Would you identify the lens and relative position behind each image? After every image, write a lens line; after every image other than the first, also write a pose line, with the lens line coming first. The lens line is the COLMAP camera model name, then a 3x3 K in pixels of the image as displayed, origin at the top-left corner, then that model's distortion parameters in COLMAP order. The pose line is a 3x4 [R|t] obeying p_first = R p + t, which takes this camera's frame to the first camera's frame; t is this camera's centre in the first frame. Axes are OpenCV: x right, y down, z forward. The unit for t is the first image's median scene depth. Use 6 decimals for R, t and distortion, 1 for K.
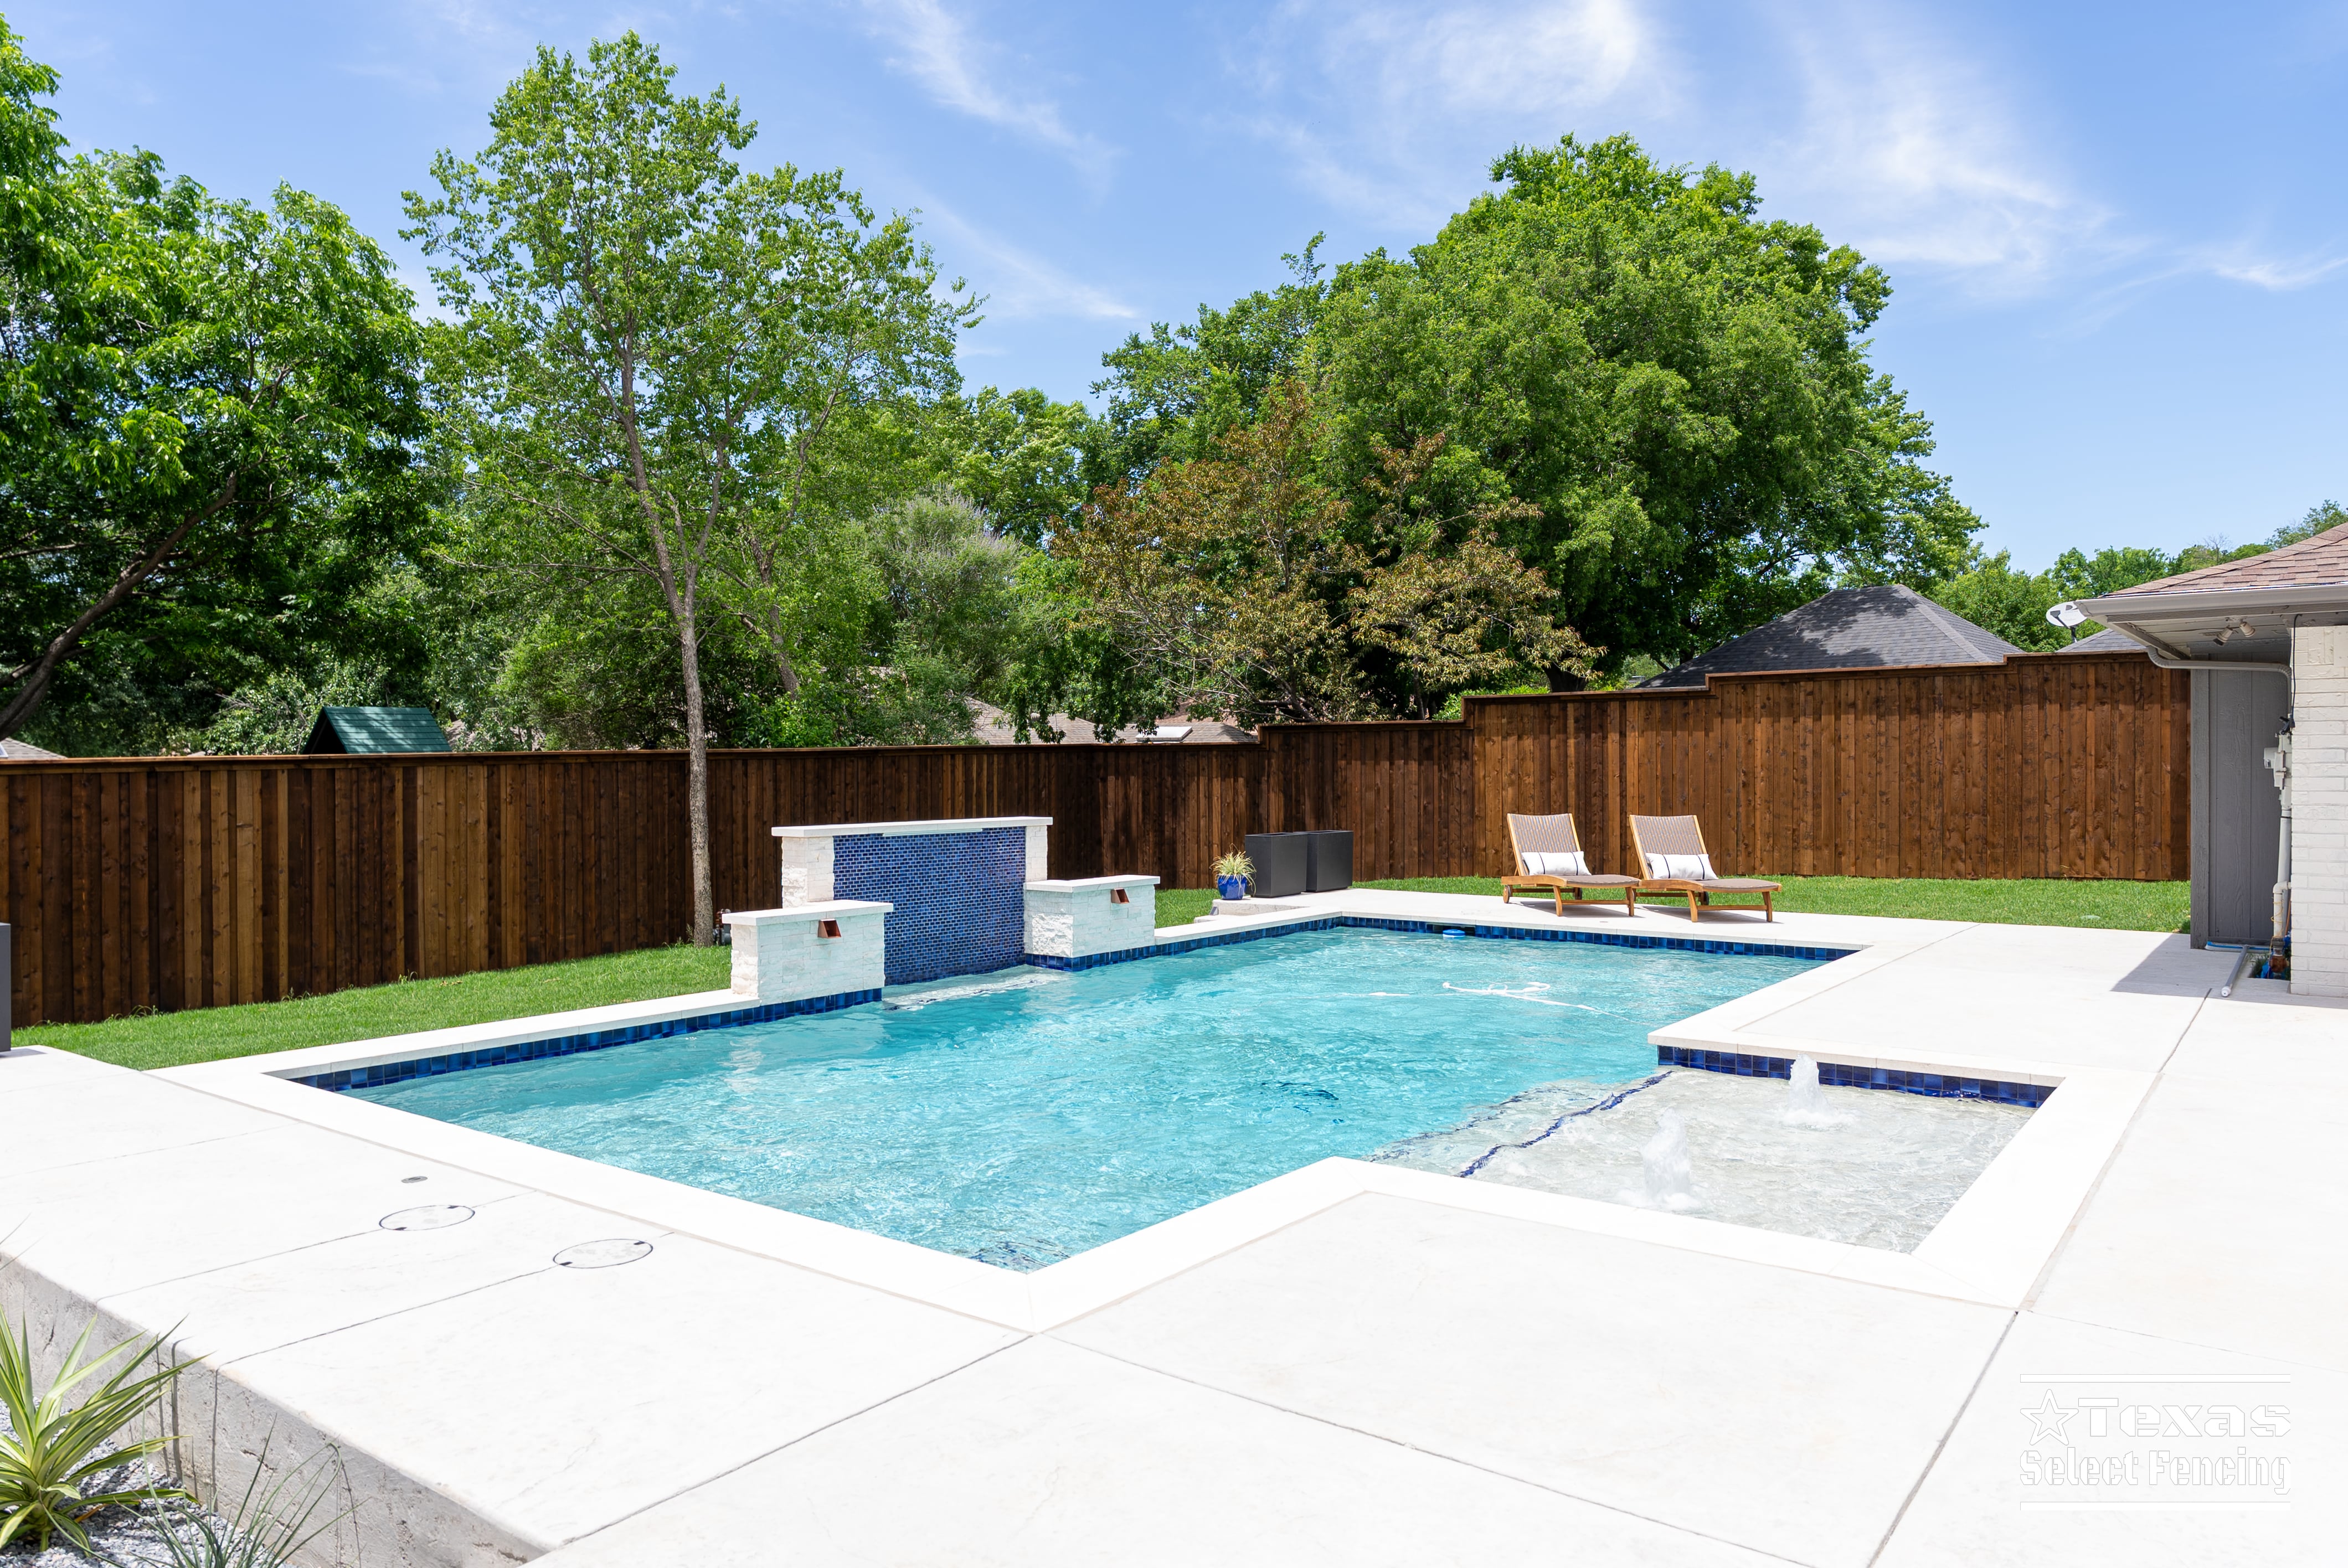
lens RADIAL K [[1534.3, 0, 1159.9], [0, 1534.3, 785.1], [0, 0, 1]] dist [-0.017053, -0.005153]
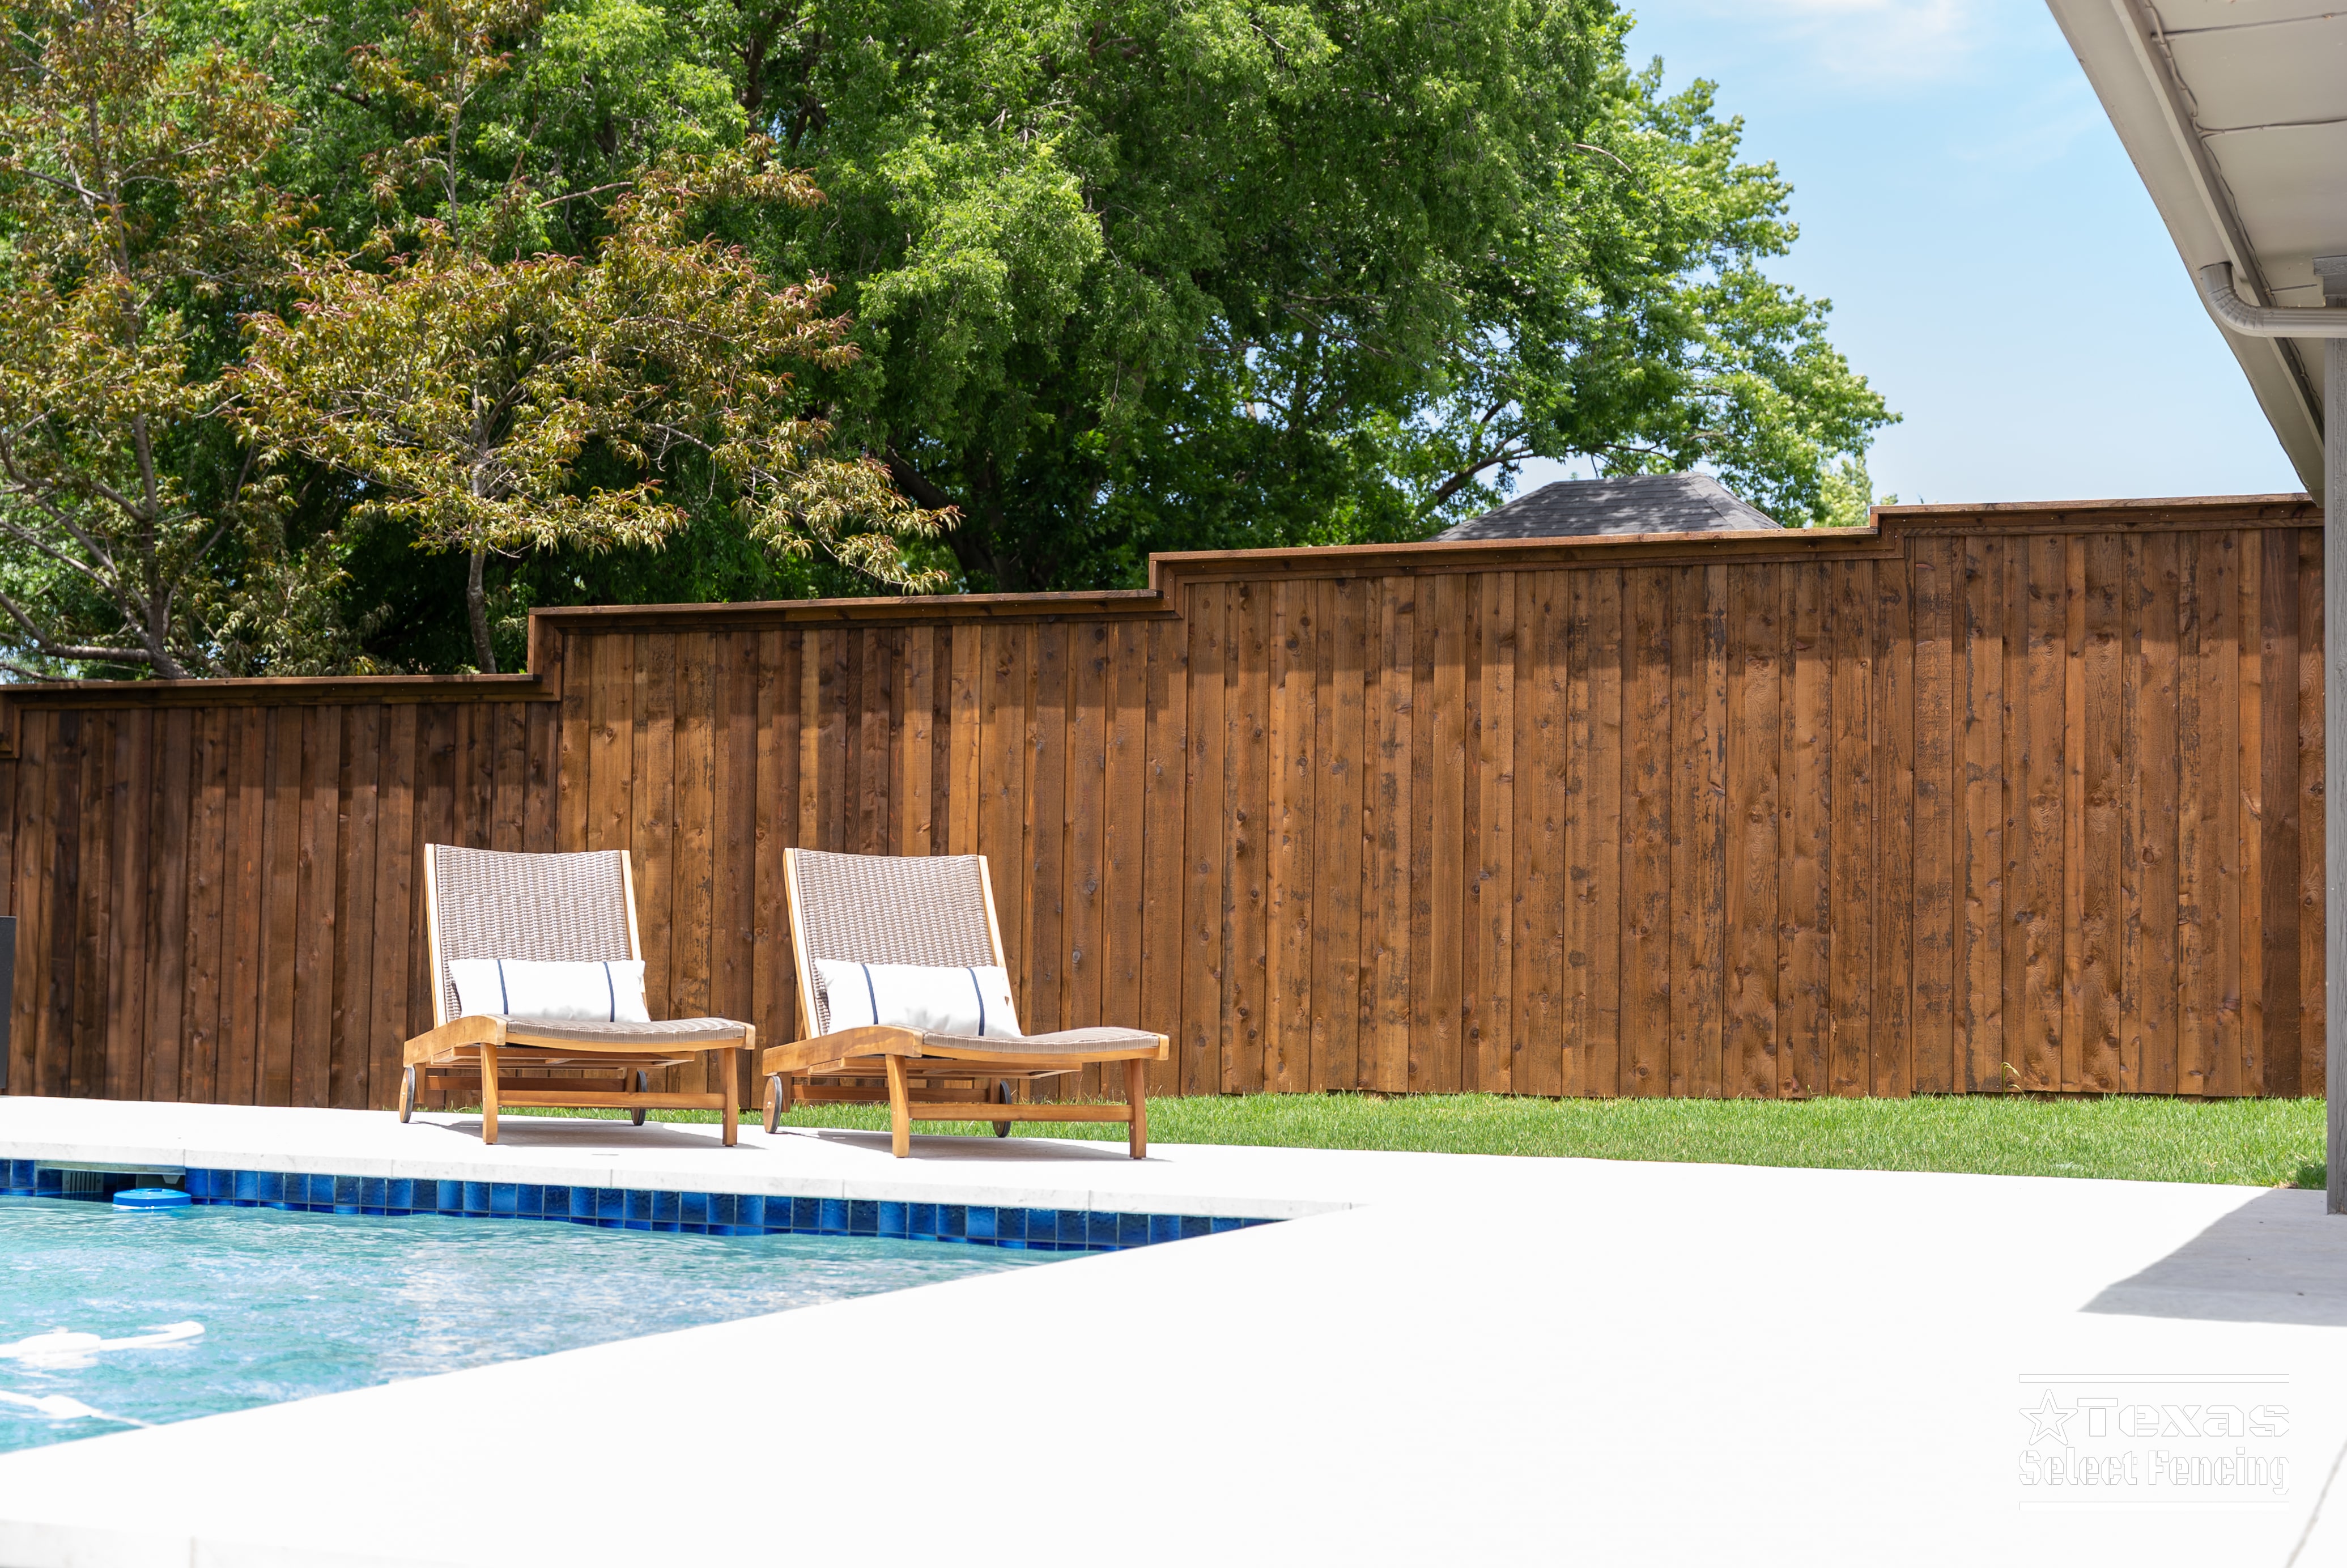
lens RADIAL K [[3376.6, 0, 1178.6], [0, 3376.6, 788.7], [0, 0, 1]] dist [0.008804, 0.000000]
pose [[0.961068, 0.036027, 0.273952, 0.152713], [-0.018075, 0.997537, -0.067775, 0.043420], [-0.275719, 0.060185, 0.959352, 0.233739]]
